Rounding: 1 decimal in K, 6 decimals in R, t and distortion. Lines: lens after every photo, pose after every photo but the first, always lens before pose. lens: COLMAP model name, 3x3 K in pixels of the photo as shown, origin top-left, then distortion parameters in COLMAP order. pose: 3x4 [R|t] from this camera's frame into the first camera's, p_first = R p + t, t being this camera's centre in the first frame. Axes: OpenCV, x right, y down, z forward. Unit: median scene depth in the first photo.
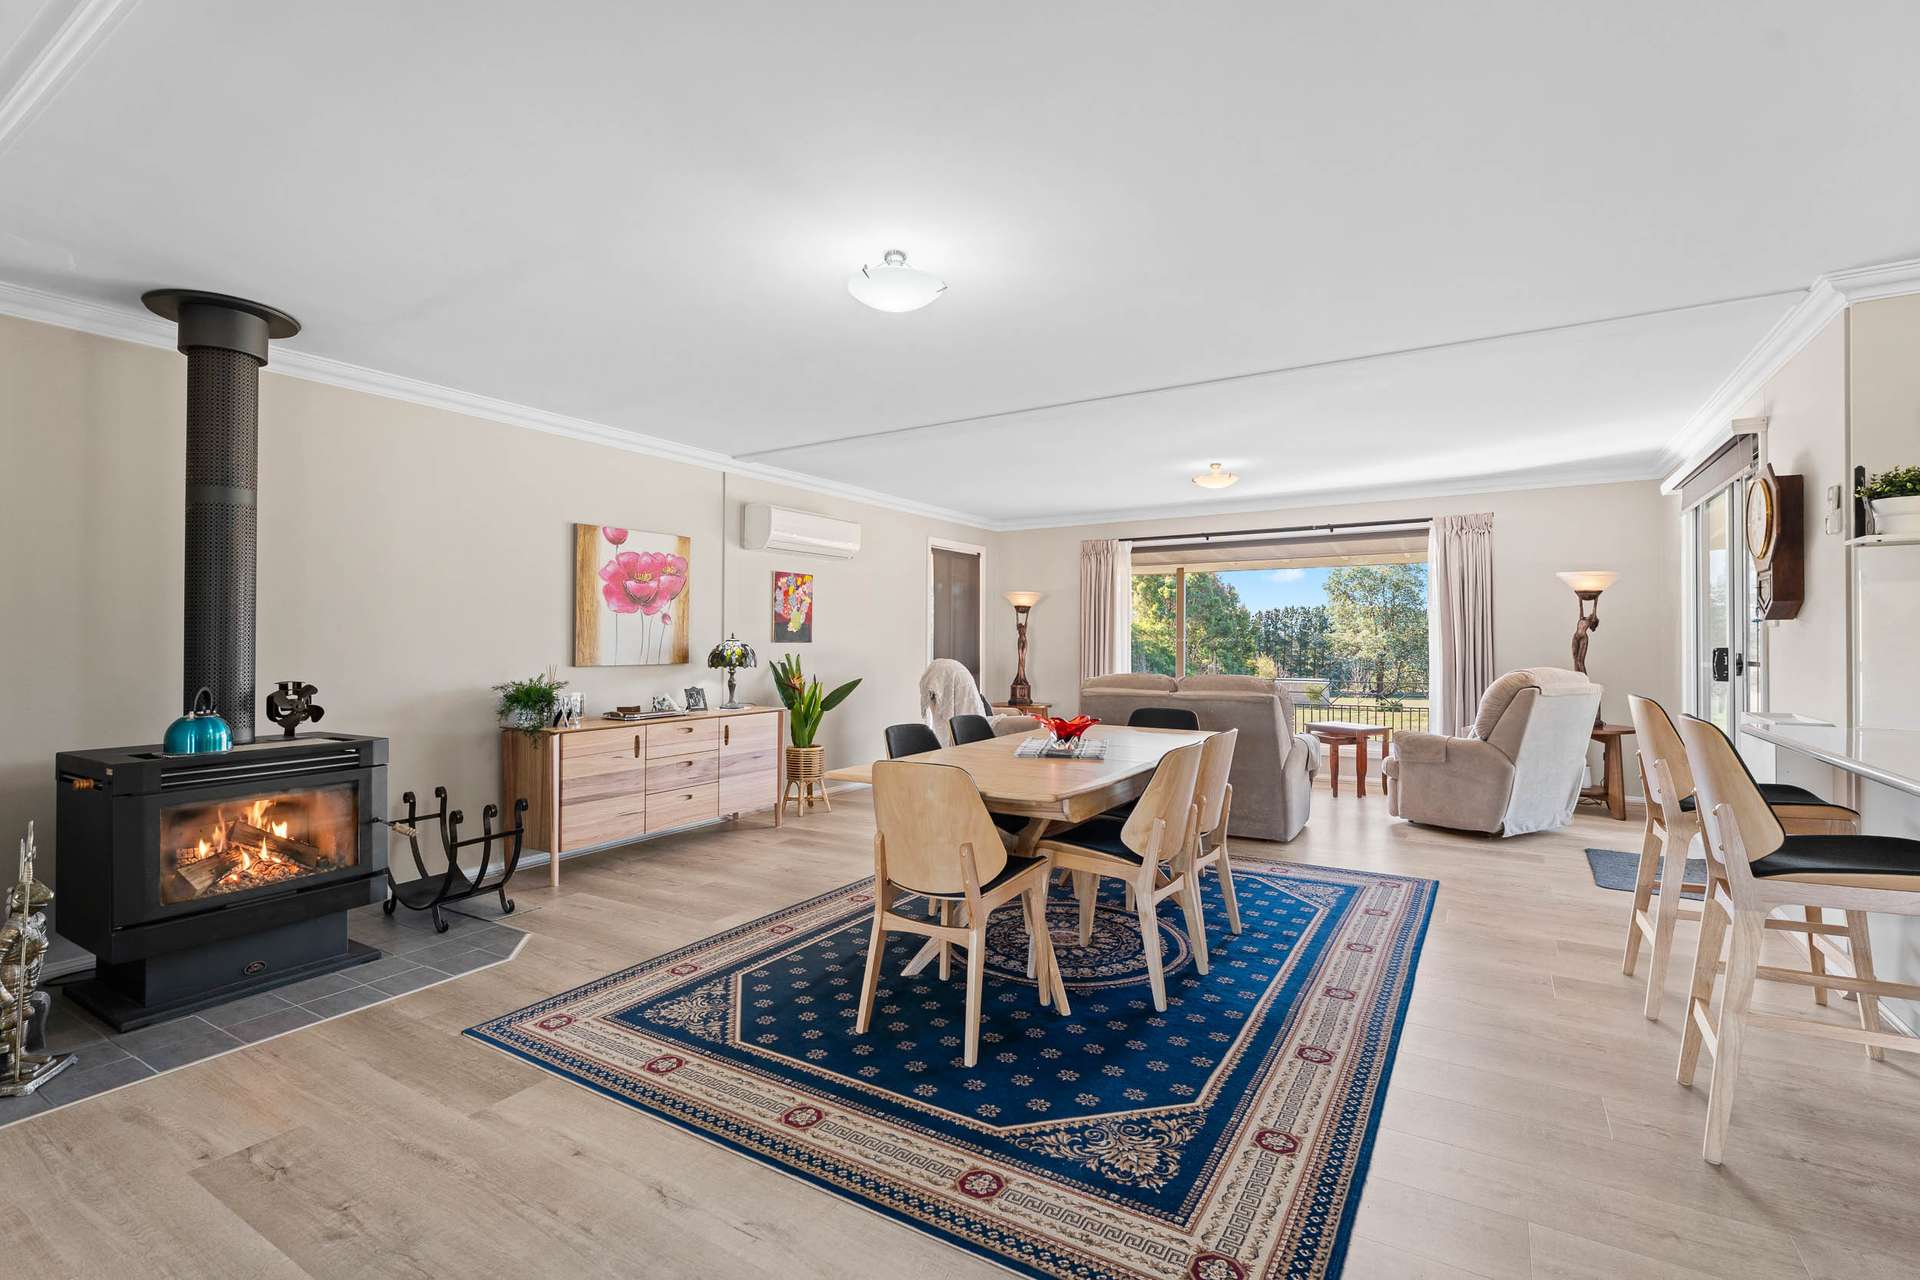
lens RADIAL K [[866.9, 0, 957.3], [0, 866.9, 636.1], [0, 0, 1]] dist [-0.002193, 0.000103]
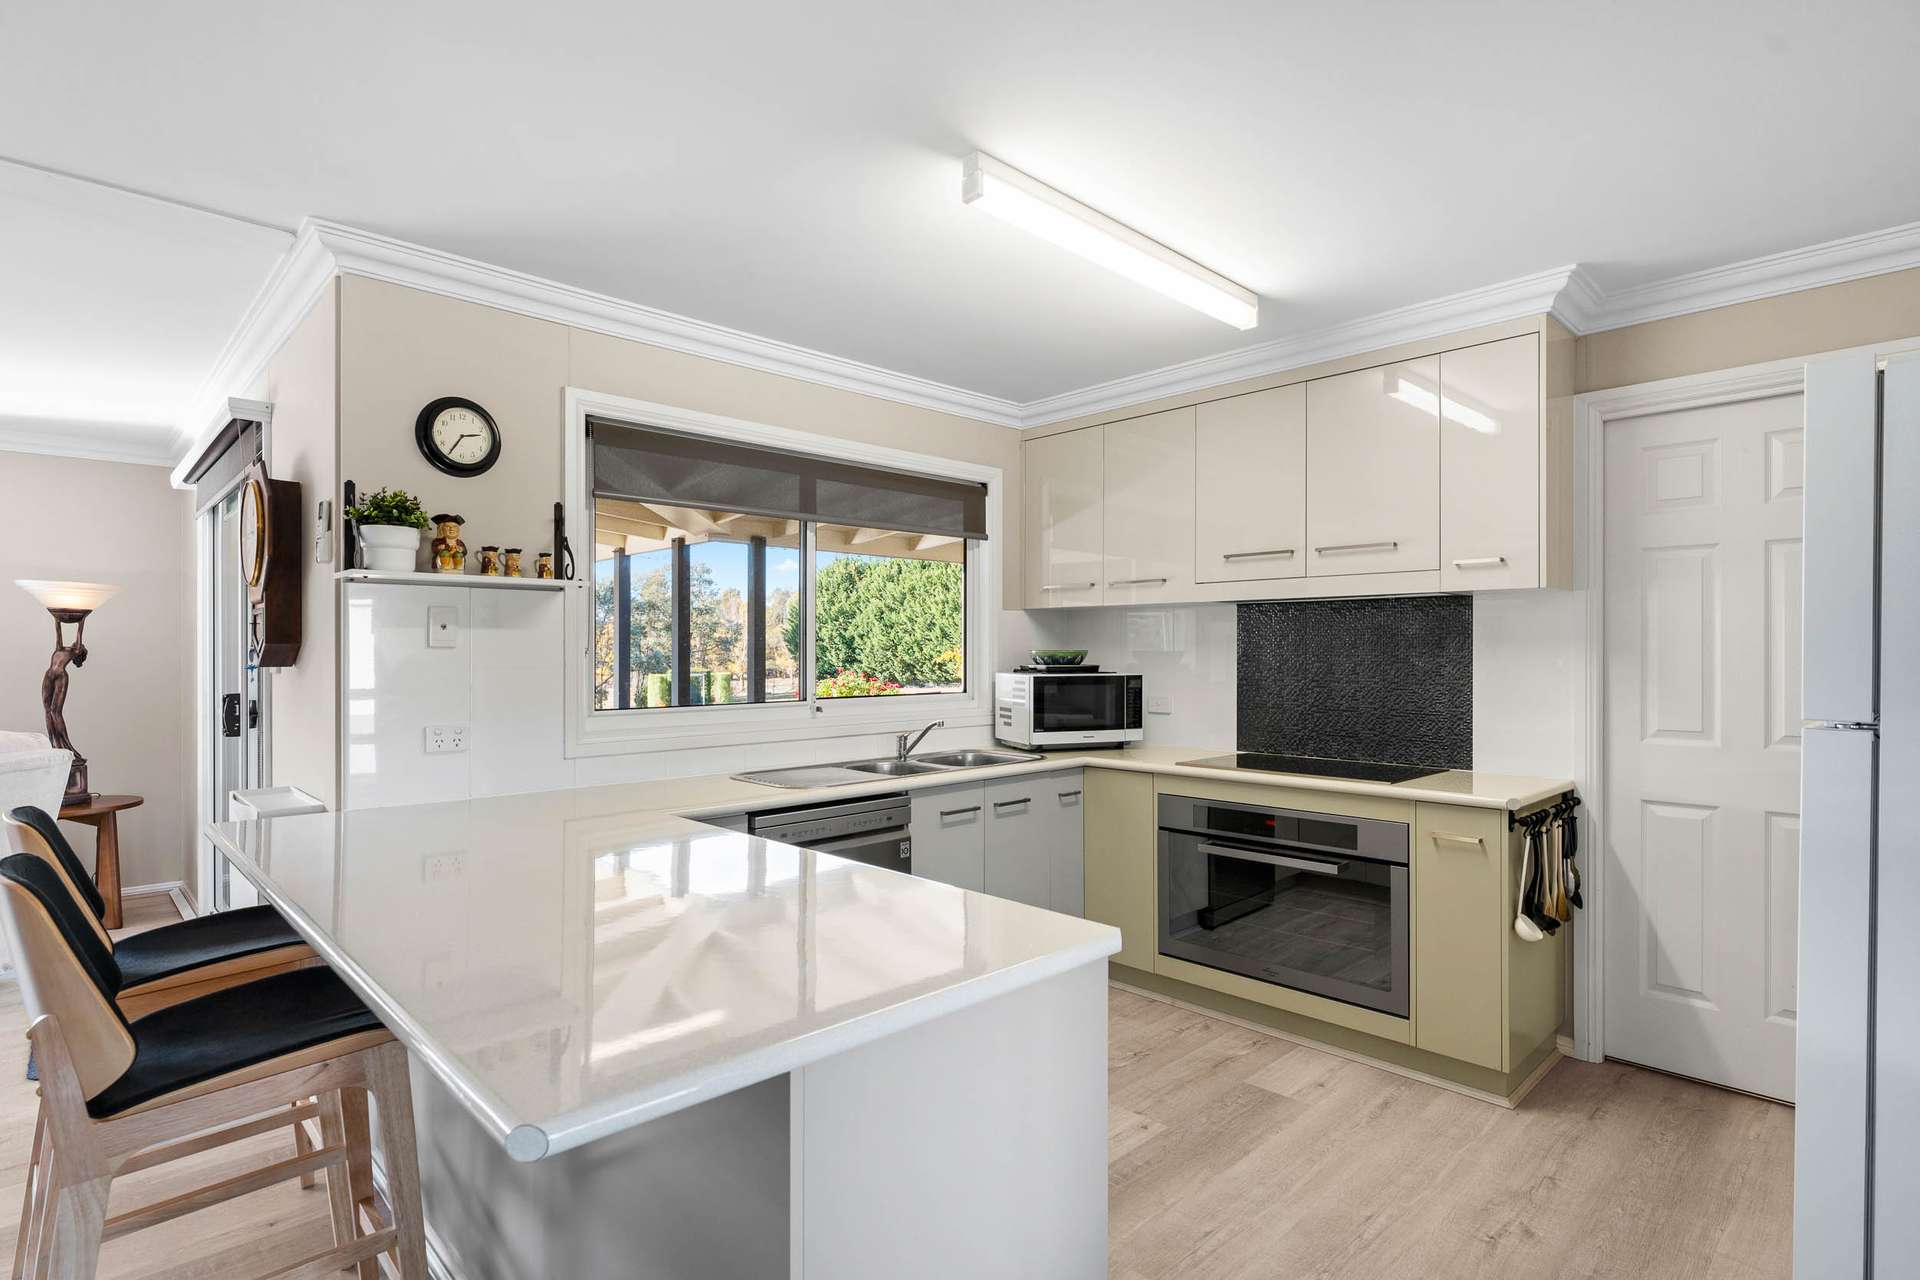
lens RADIAL K [[953.0, 0, 956.7], [0, 953.0, 650.2], [0, 0, 1]] dist [-0.003617, -0.000069]
pose [[0.246392, 0.001370, 0.969169, 0.279615], [-0.001945, 0.999998, -0.000920, -0.034327], [-0.969168, -0.001659, 0.246394, 0.205030]]
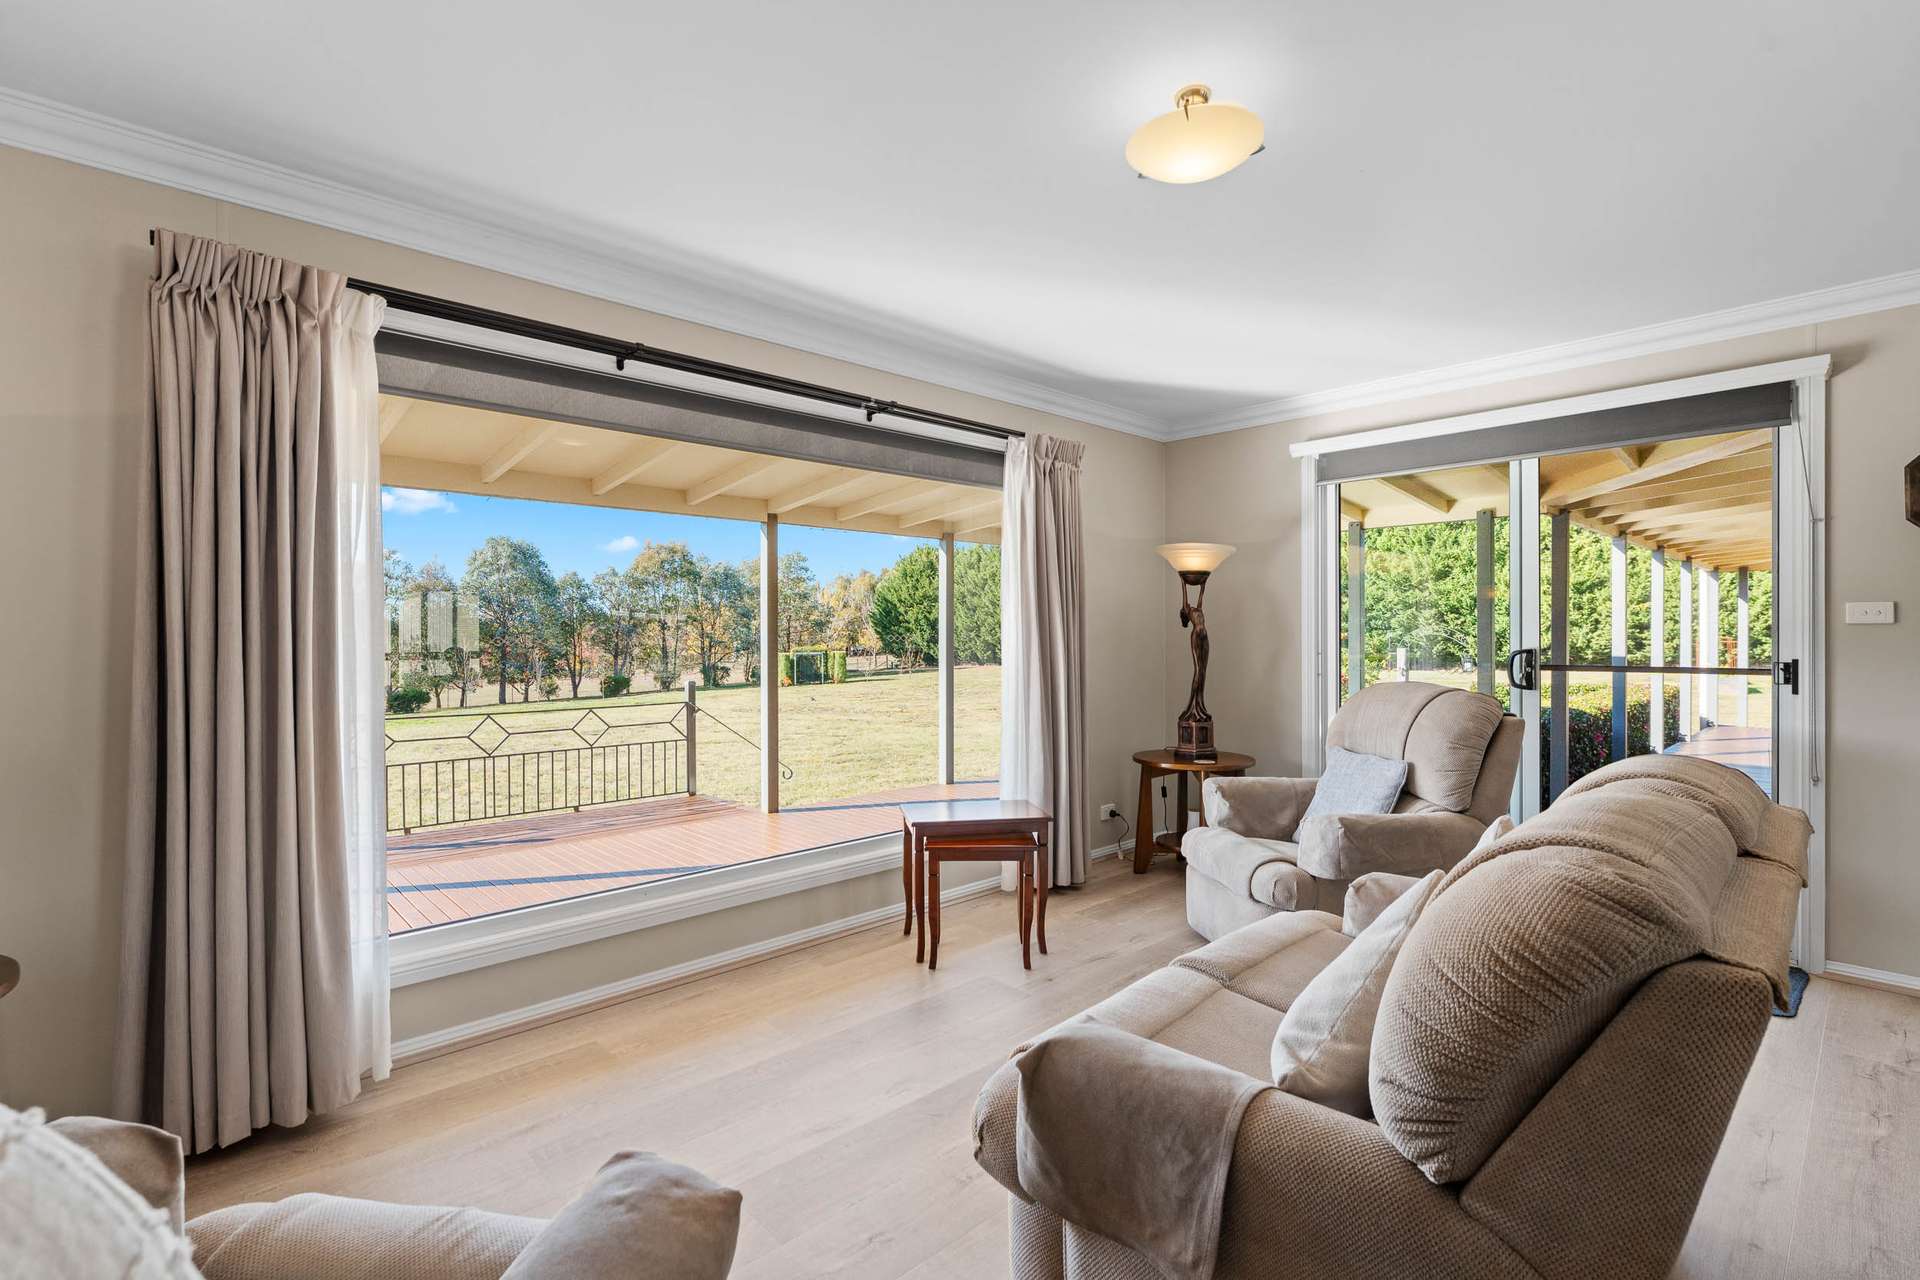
lens RADIAL K [[866.9, 0, 961.6], [0, 866.9, 636.9], [0, 0, 1]] dist [-0.002193, 0.000103]
pose [[0.266452, -0.004014, 0.963840, -0.059509], [-0.001067, 0.999989, 0.004460, -0.000382], [-0.963848, -0.002216, 0.266445, 1.691712]]
